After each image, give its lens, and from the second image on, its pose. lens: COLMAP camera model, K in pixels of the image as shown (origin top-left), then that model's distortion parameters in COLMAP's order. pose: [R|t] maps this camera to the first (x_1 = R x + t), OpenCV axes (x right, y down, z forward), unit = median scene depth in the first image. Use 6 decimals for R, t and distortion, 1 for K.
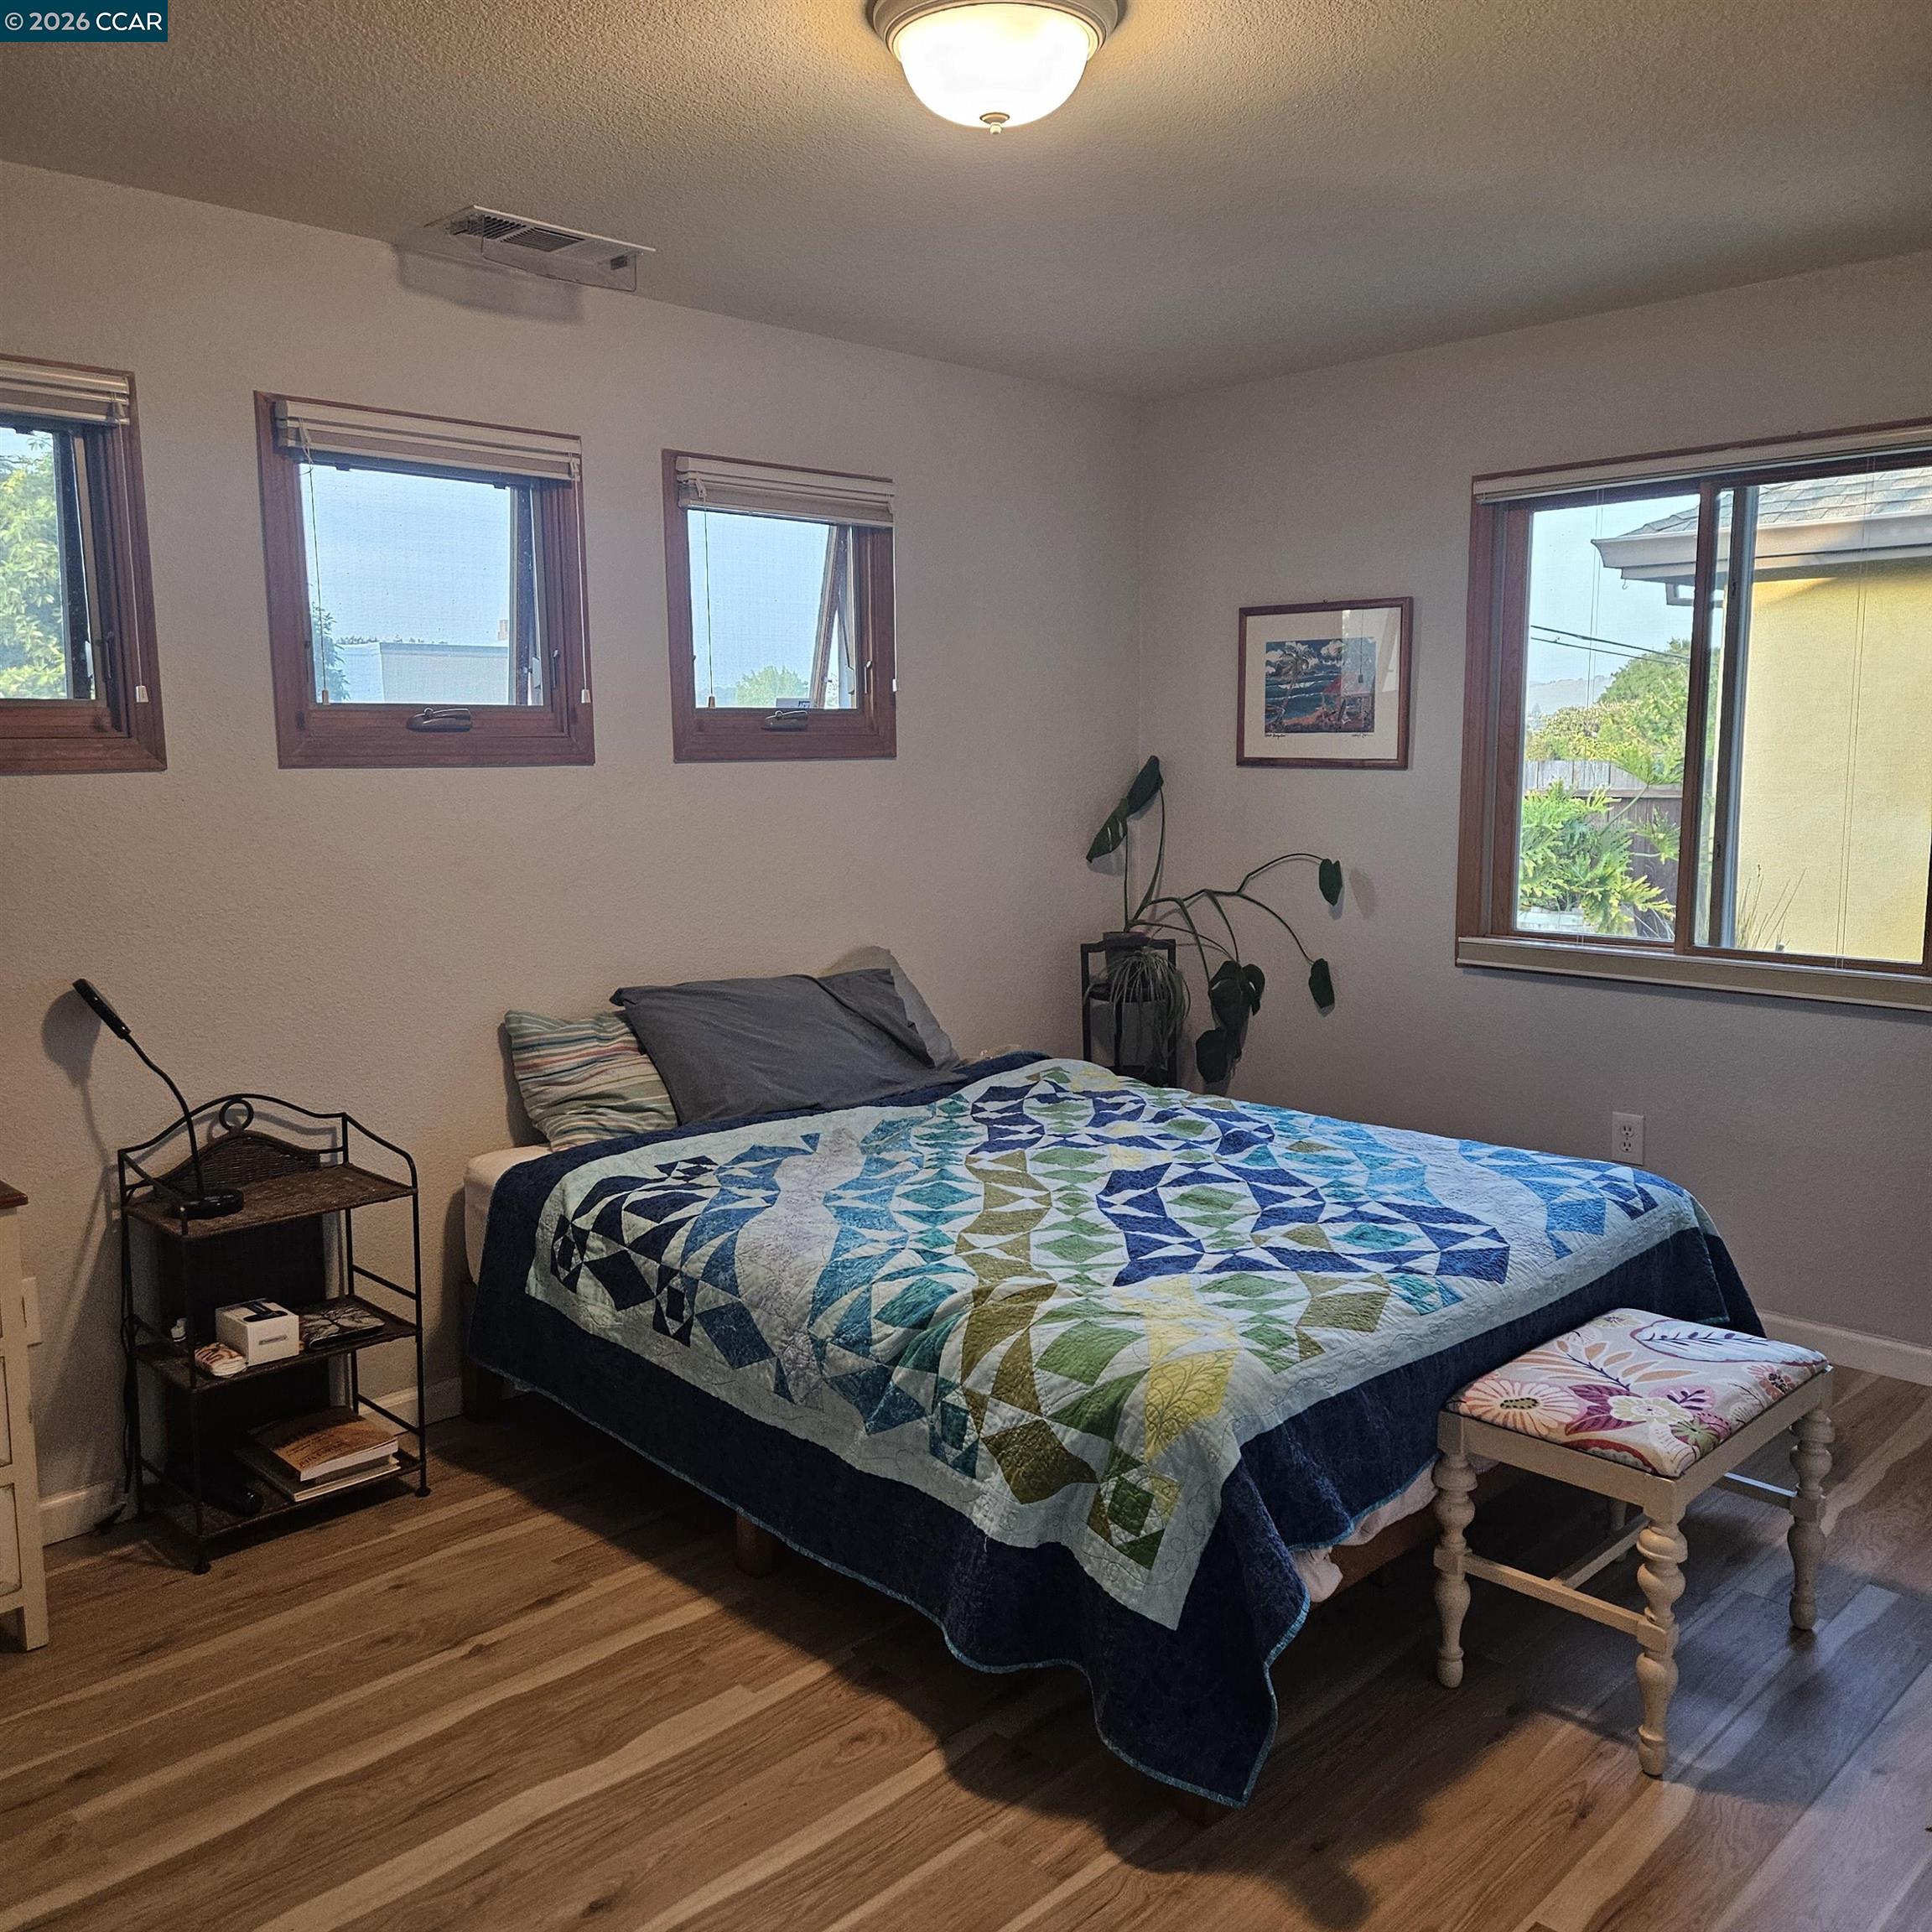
lens RADIAL K [[1701.6, 0, 967.8], [0, 1701.6, 989.6], [0, 0, 1]] dist [0.101750, -0.162595]
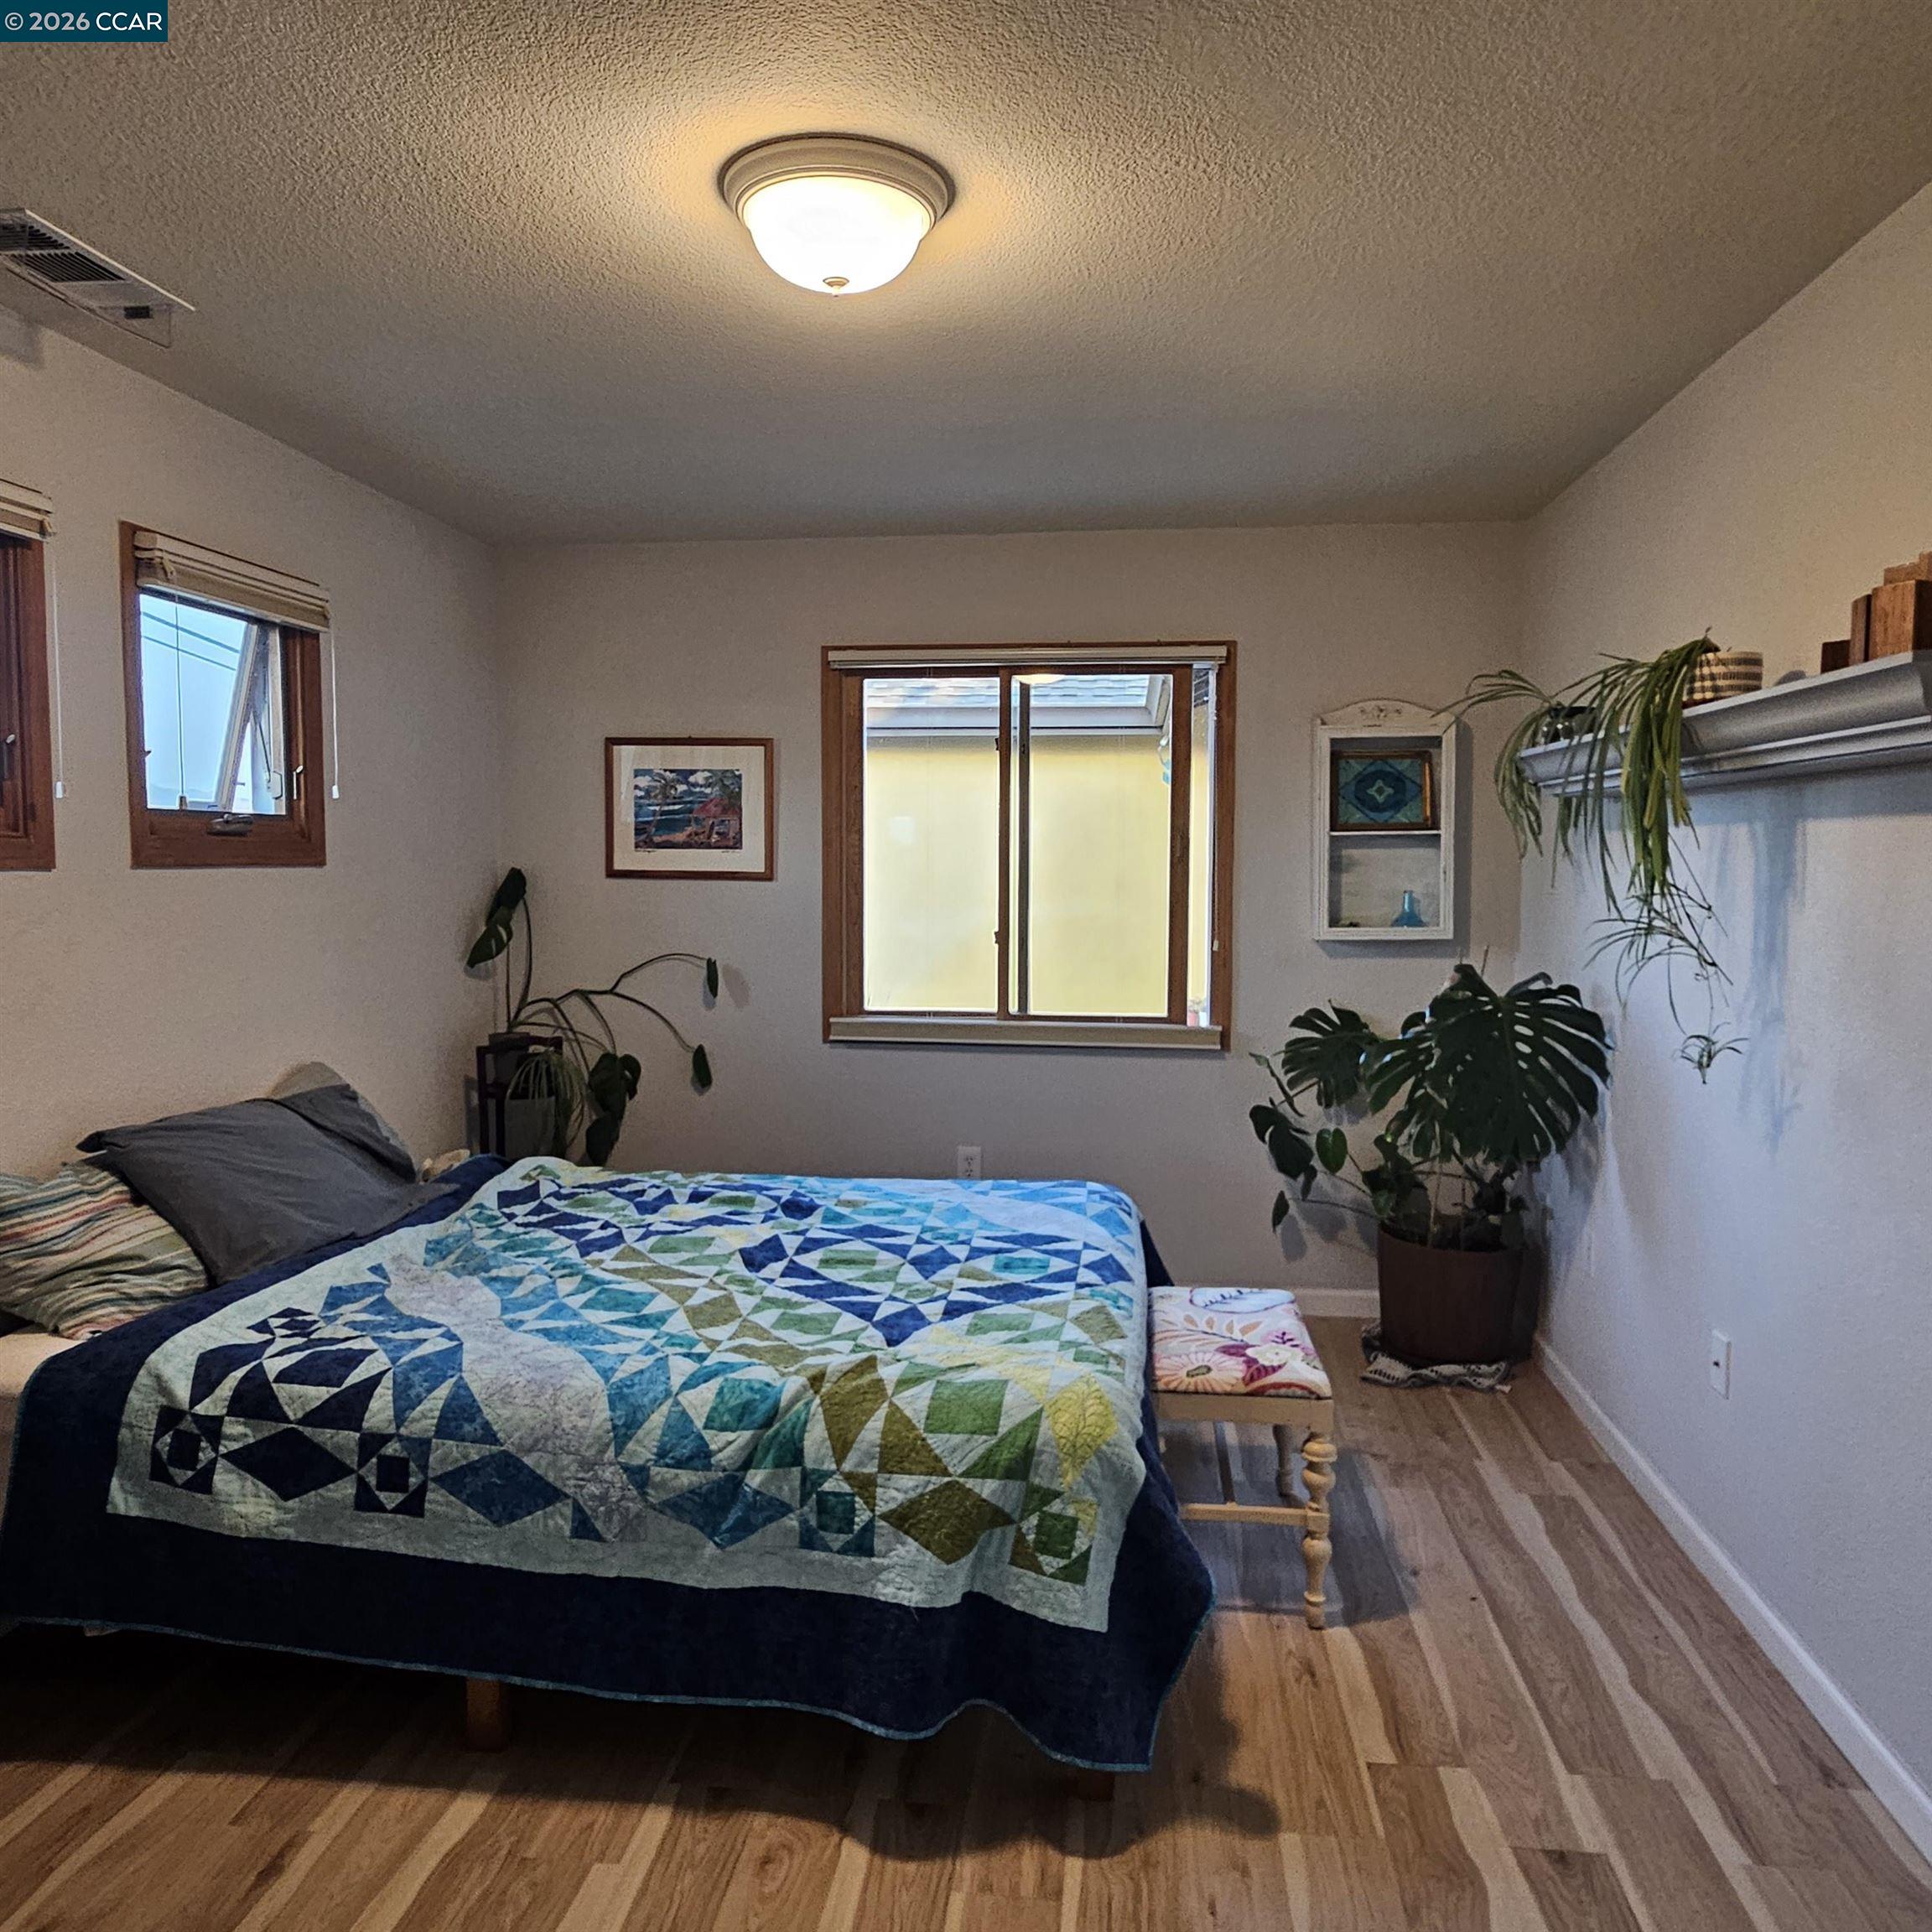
lens RADIAL K [[1431.4, 0, 966.0], [0, 1431.4, 966.0], [0, 0, 1]] dist [-0.003551, 0.000966]
pose [[0.782089, -0.034111, 0.622232, -0.382992], [0.080215, 0.995705, -0.046238, -0.018798], [-0.617982, 0.086074, 0.781466, 0.214165]]
